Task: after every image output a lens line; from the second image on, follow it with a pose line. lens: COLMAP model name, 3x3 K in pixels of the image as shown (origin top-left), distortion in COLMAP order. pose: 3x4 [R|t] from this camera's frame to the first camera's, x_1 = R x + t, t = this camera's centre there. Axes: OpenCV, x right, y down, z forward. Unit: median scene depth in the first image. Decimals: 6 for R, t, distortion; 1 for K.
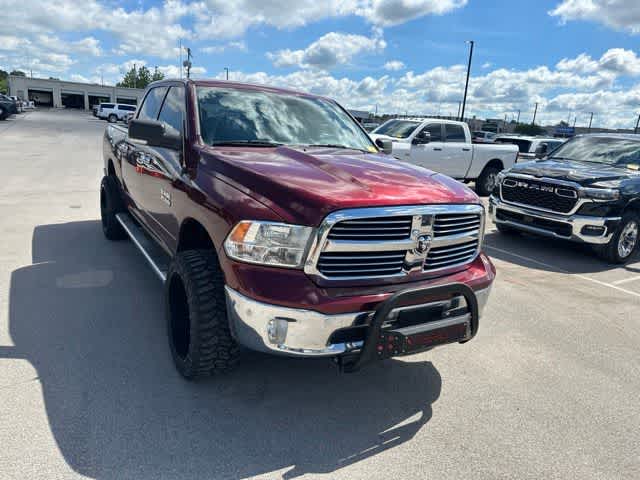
lens RADIAL K [[454.1, 0, 320.0], [0, 454.1, 240.0], [0, 0, 1]] dist [0.033104, -0.033564]
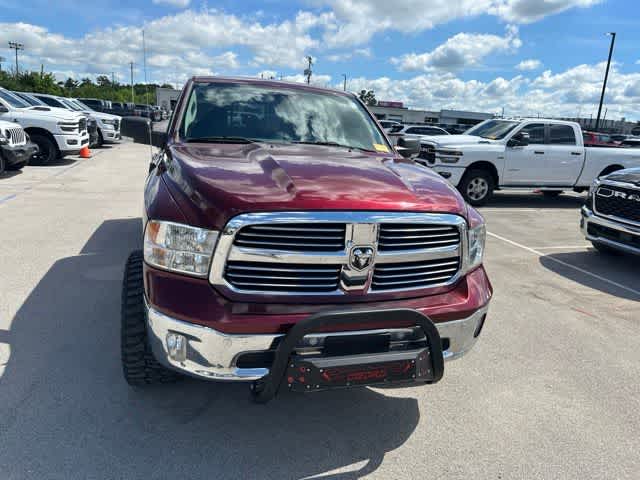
lens RADIAL K [[454.1, 0, 320.0], [0, 454.1, 240.0], [0, 0, 1]] dist [0.033104, -0.033564]
pose [[0.967176, 0.052480, -0.248628, 0.138418], [-0.055107, 0.998474, -0.003612, -0.006610], [0.248059, 0.017194, 0.968592, 0.071958]]
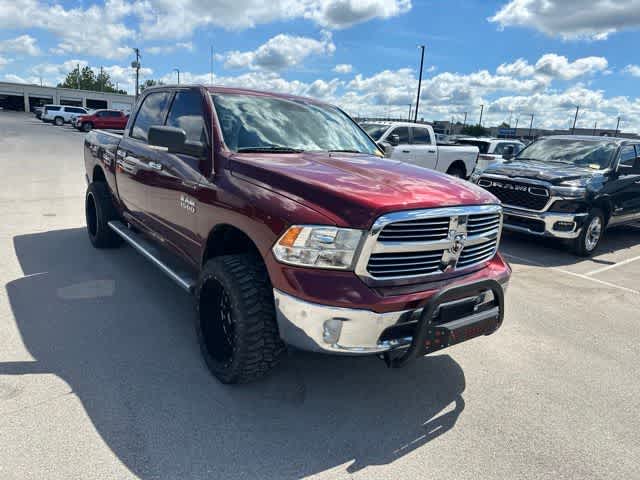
lens RADIAL K [[454.1, 0, 320.0], [0, 454.1, 240.0], [0, 0, 1]] dist [0.033104, -0.033564]
pose [[0.994732, -0.028151, 0.098565, -0.077857], [0.028561, 0.999588, -0.002751, -0.001912], [-0.098447, 0.005552, 0.995127, -0.010909]]
